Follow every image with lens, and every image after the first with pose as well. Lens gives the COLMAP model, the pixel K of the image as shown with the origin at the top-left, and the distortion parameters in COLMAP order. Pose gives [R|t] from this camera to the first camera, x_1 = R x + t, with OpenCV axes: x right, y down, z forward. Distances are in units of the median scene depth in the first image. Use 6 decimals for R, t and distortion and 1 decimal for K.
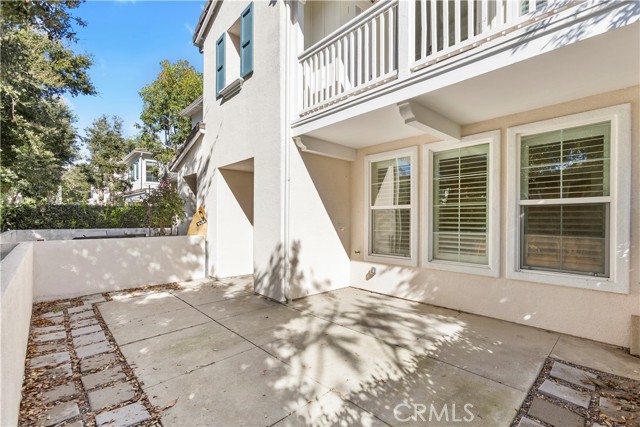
lens RADIAL K [[289.3, 0, 318.8], [0, 289.3, 216.0], [0, 0, 1]] dist [-0.010979, -0.000547]
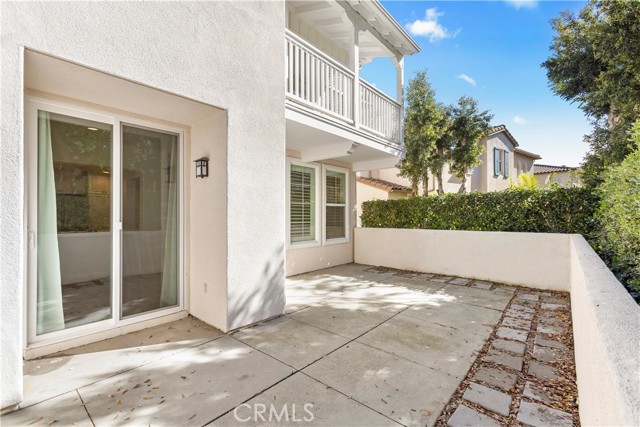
lens RADIAL K [[289.3, 0, 318.5], [0, 289.3, 213.9], [0, 0, 1]] dist [-0.010979, -0.000547]
pose [[-0.098694, -0.002609, 0.995114, -1.266048], [-0.012248, 0.999924, 0.001407, 0.011685], [-0.995042, -0.012049, -0.098719, 1.300276]]
